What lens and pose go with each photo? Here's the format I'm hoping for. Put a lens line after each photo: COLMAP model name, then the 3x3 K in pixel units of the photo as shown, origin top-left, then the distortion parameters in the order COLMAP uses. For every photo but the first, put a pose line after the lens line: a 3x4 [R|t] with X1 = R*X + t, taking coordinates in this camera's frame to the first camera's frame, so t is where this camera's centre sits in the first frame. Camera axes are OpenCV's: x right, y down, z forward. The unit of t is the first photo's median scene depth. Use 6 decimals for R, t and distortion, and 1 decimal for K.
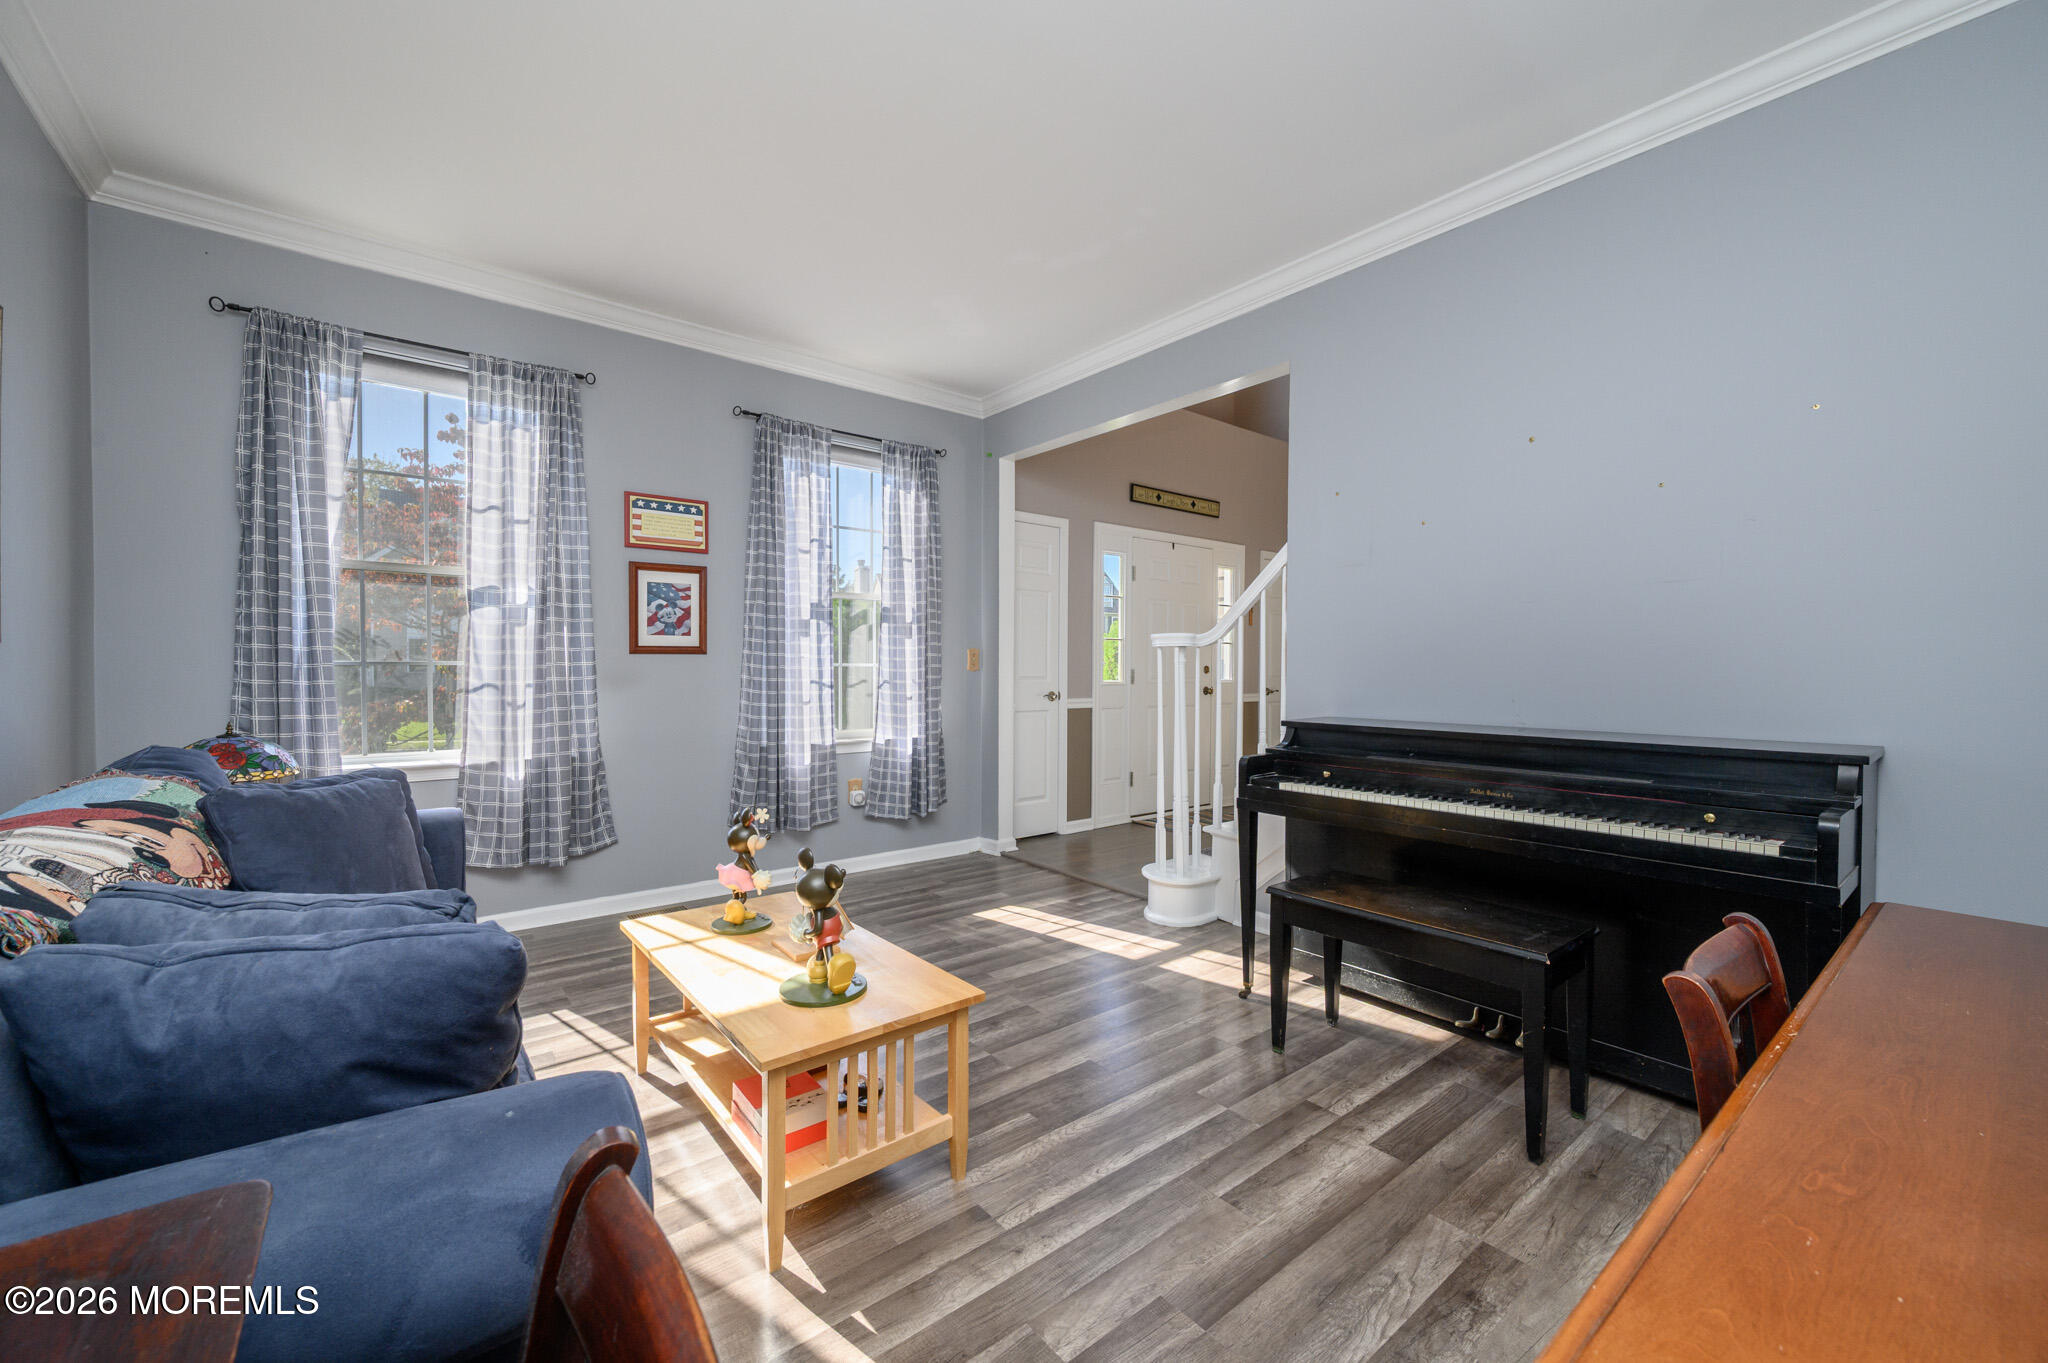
lens RADIAL K [[805.9, 0, 1024.0], [0, 805.9, 681.5], [0, 0, 1]] dist [-0.002621, -0.000493]
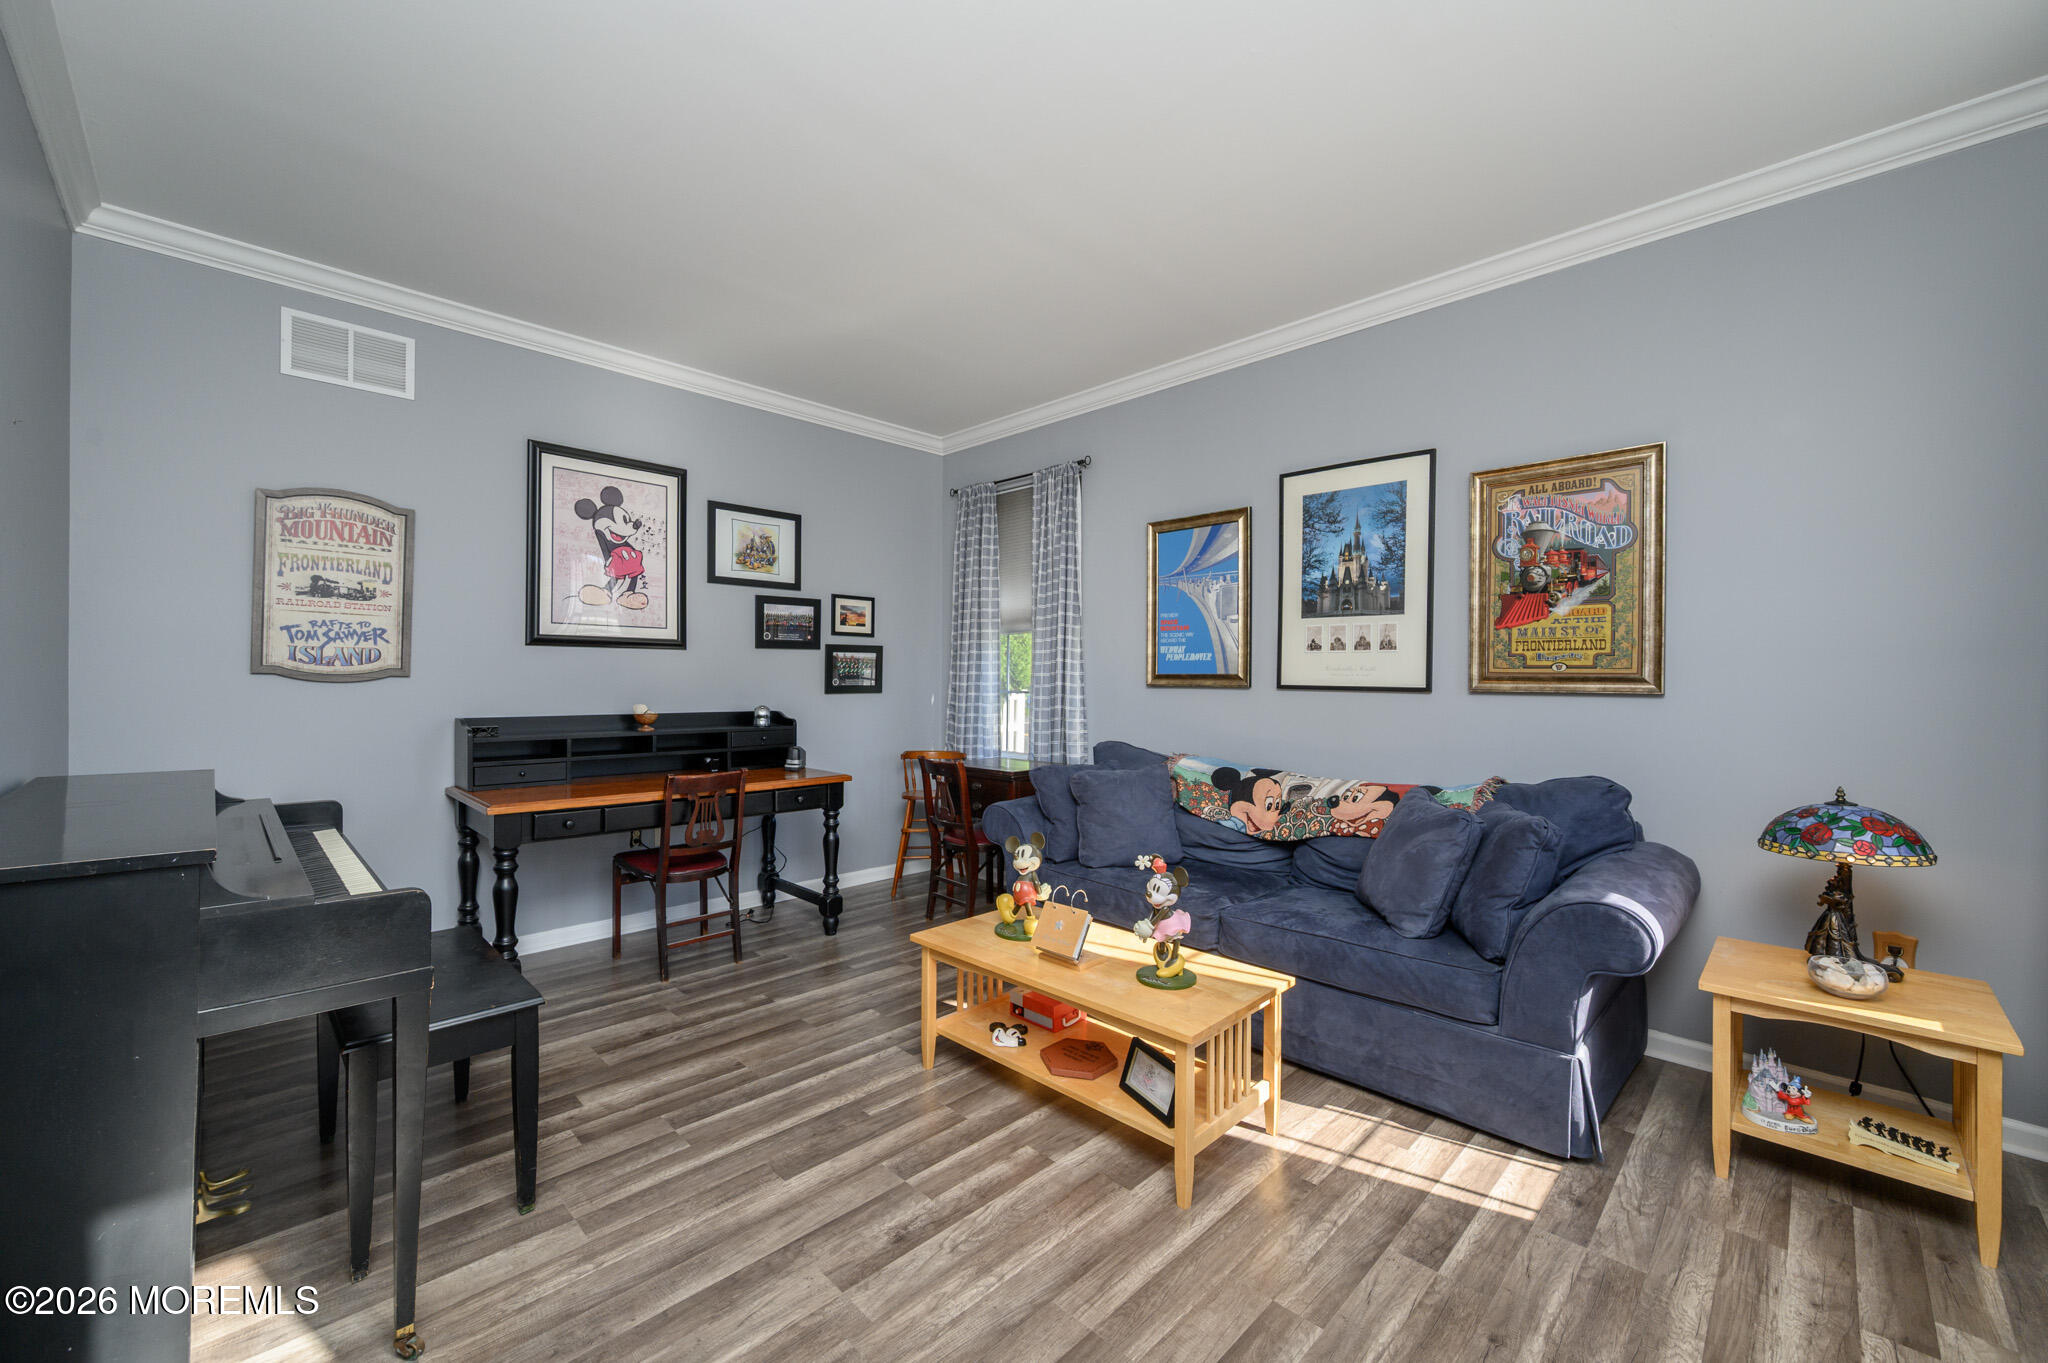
lens RADIAL K [[805.9, 0, 1024.0], [0, 805.9, 681.5], [0, 0, 1]] dist [-0.002621, -0.000493]
pose [[-0.994330, -0.009912, -0.105880, -0.083775], [-0.012085, 0.999729, 0.019904, -0.080980], [0.105654, 0.021071, -0.994180, 2.176792]]
